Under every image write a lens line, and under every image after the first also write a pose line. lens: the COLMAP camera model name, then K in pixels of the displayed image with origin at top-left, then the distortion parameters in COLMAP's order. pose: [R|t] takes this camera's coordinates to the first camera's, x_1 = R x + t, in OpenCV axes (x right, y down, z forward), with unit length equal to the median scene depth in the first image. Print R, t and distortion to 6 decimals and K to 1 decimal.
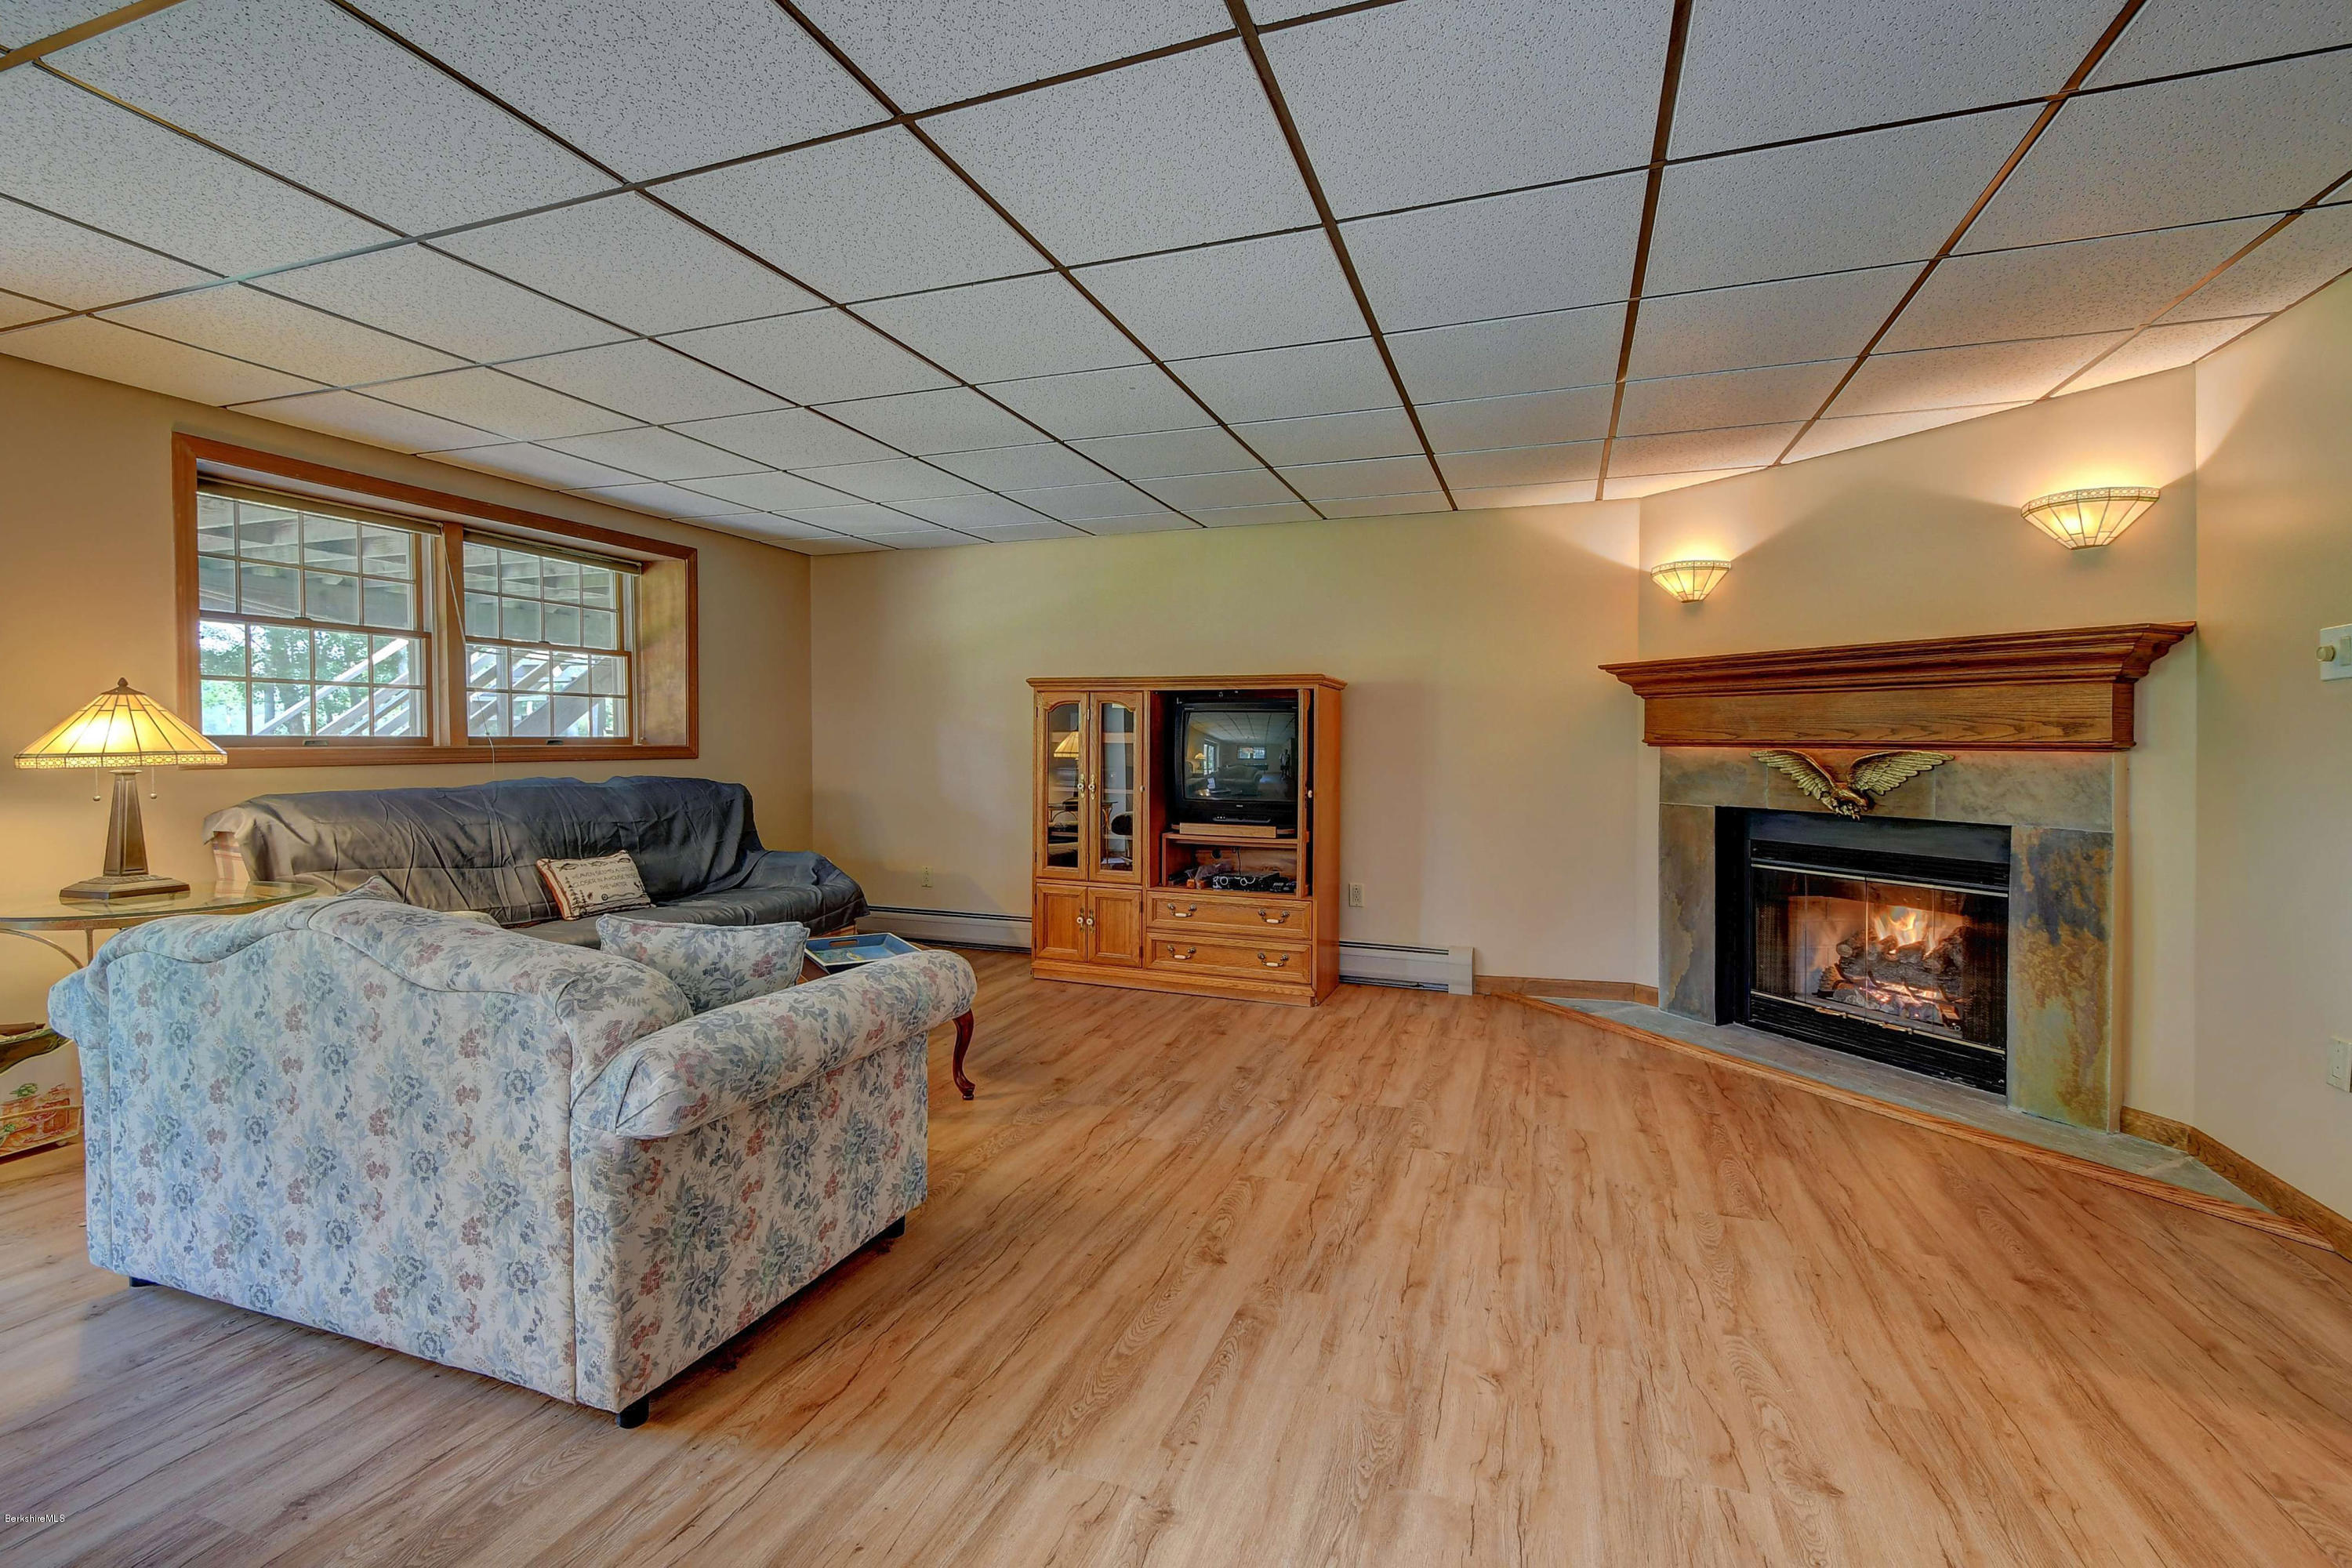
lens RADIAL K [[1048.7, 0, 1192.1], [0, 1048.7, 789.6], [0, 0, 1]] dist [-0.013846, -0.000564]
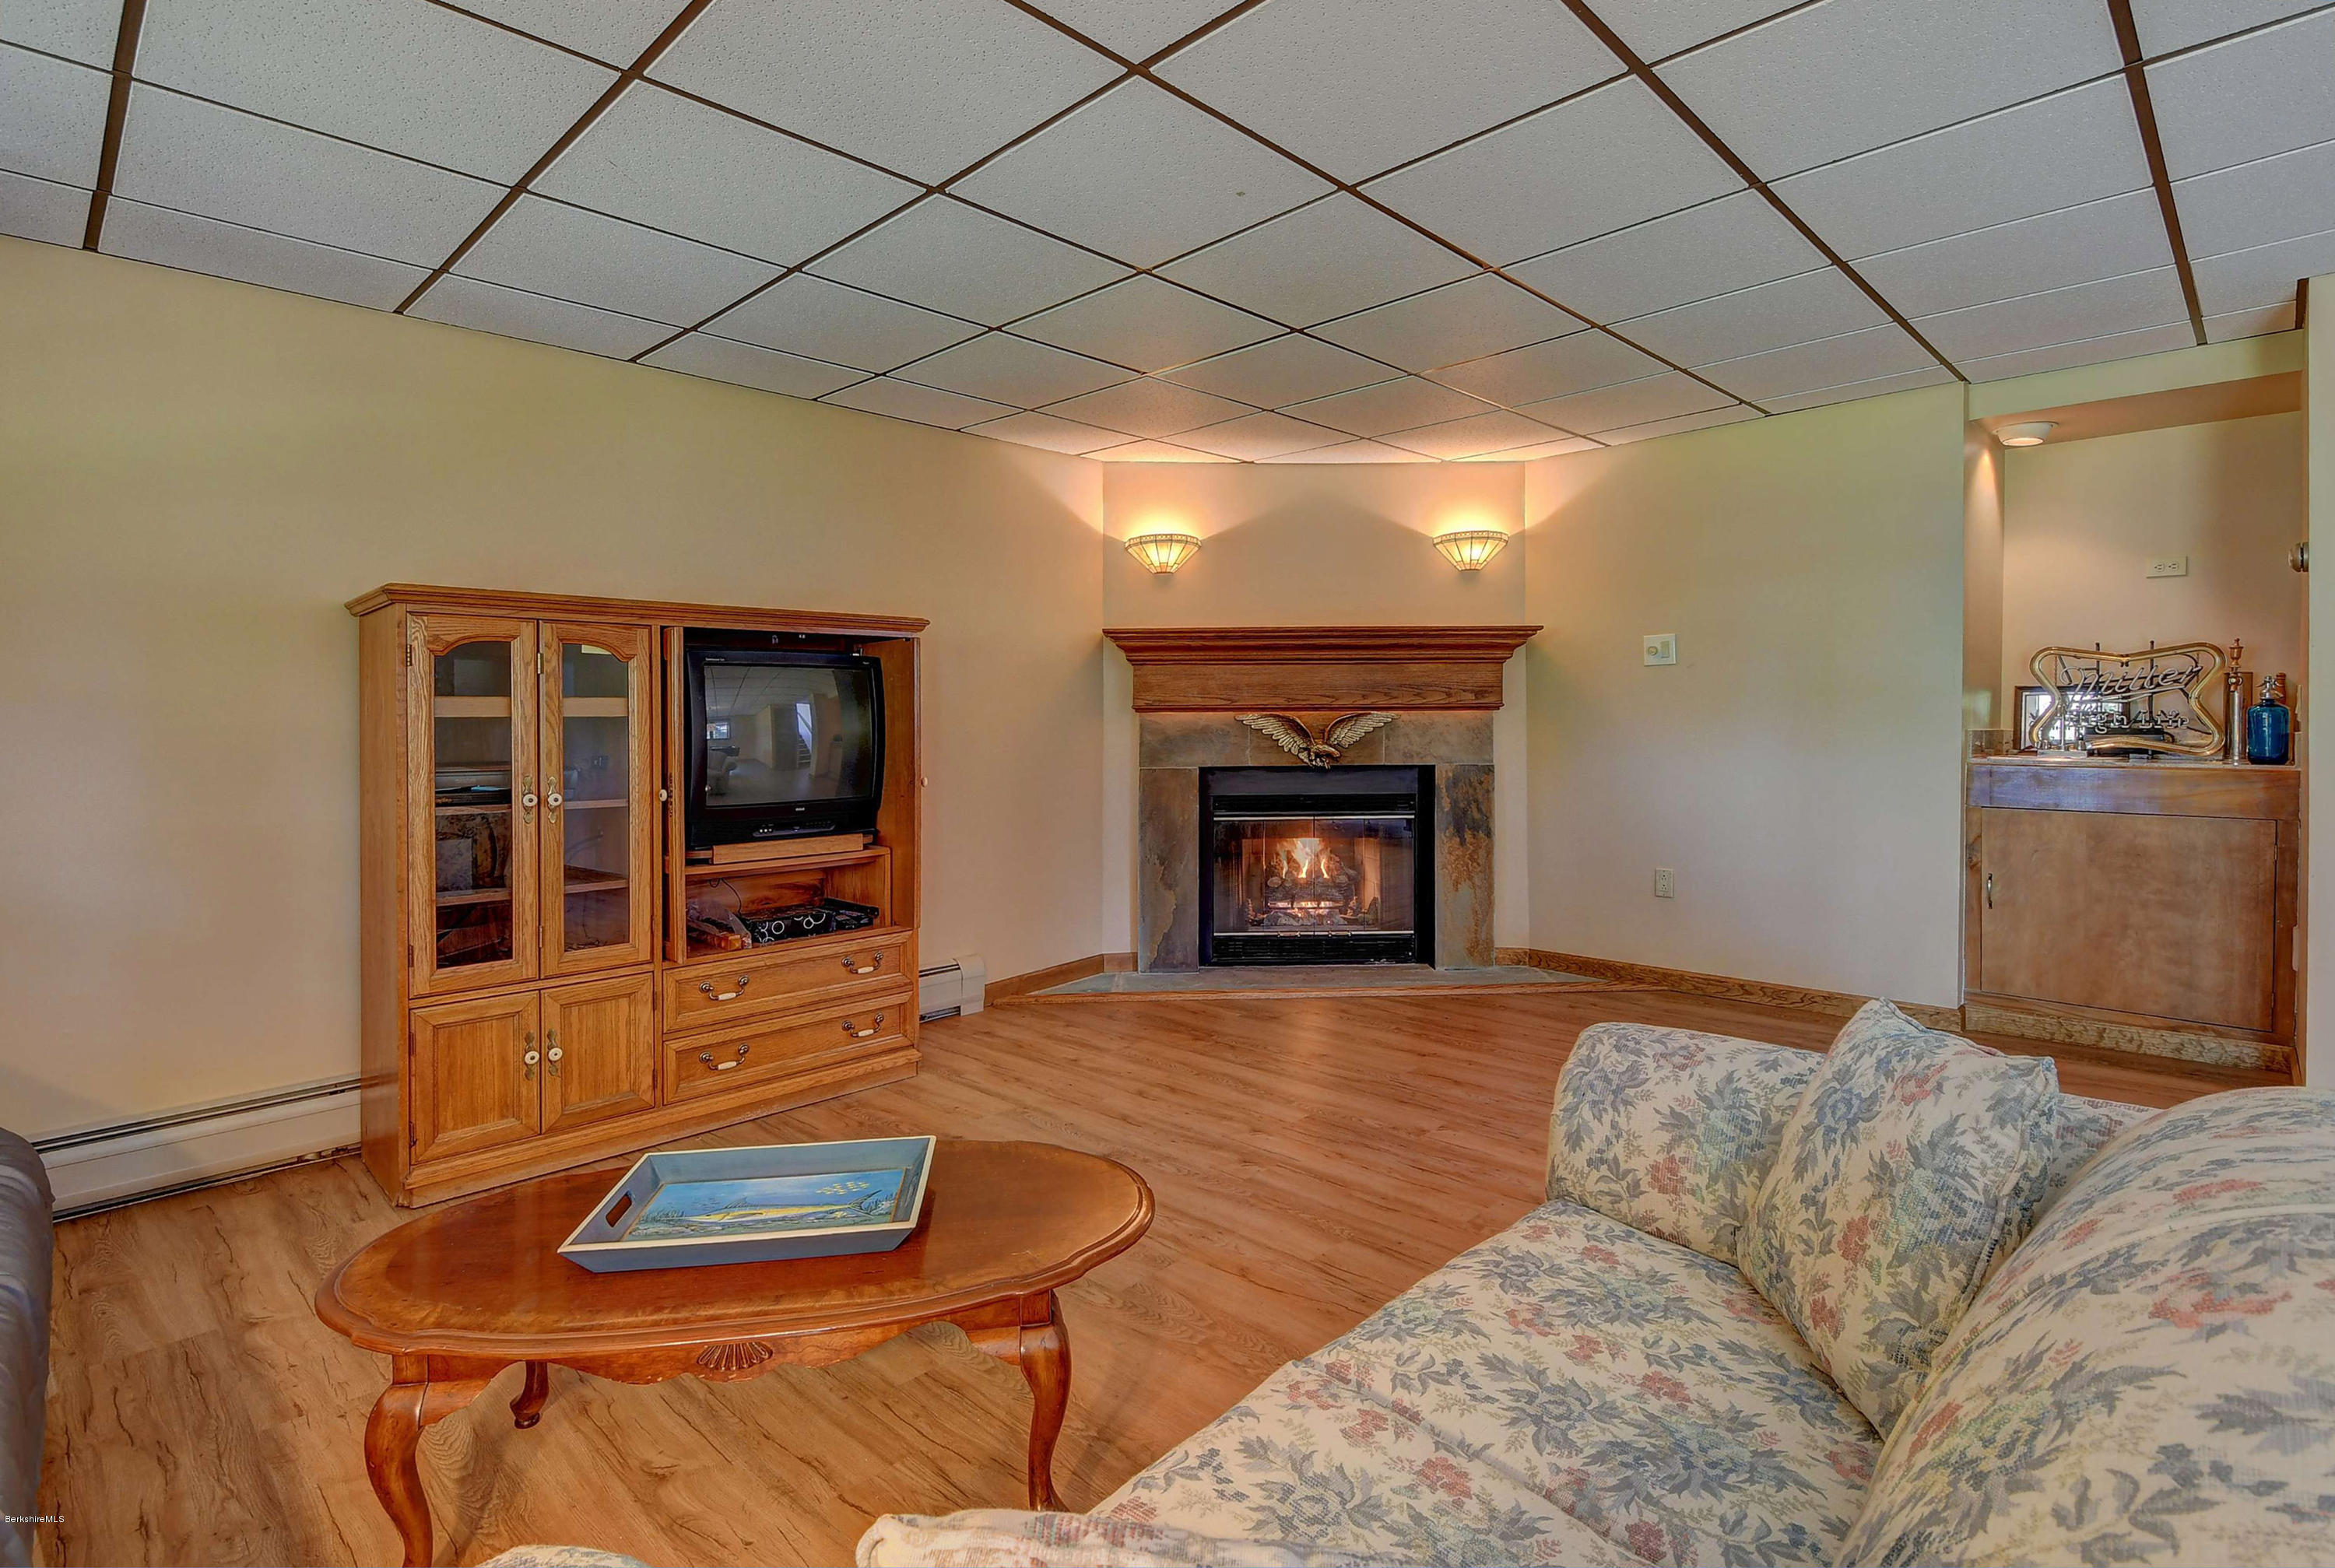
lens RADIAL K [[1141.3, 0, 1136.5], [0, 1141.3, 735.7], [0, 0, 1]] dist [0.007153, 0.000016]
pose [[0.407532, -0.026176, 0.912816, -0.614386], [0.055328, 0.998460, 0.003930, -0.025585], [-0.911513, 0.048903, 0.408353, 0.597418]]
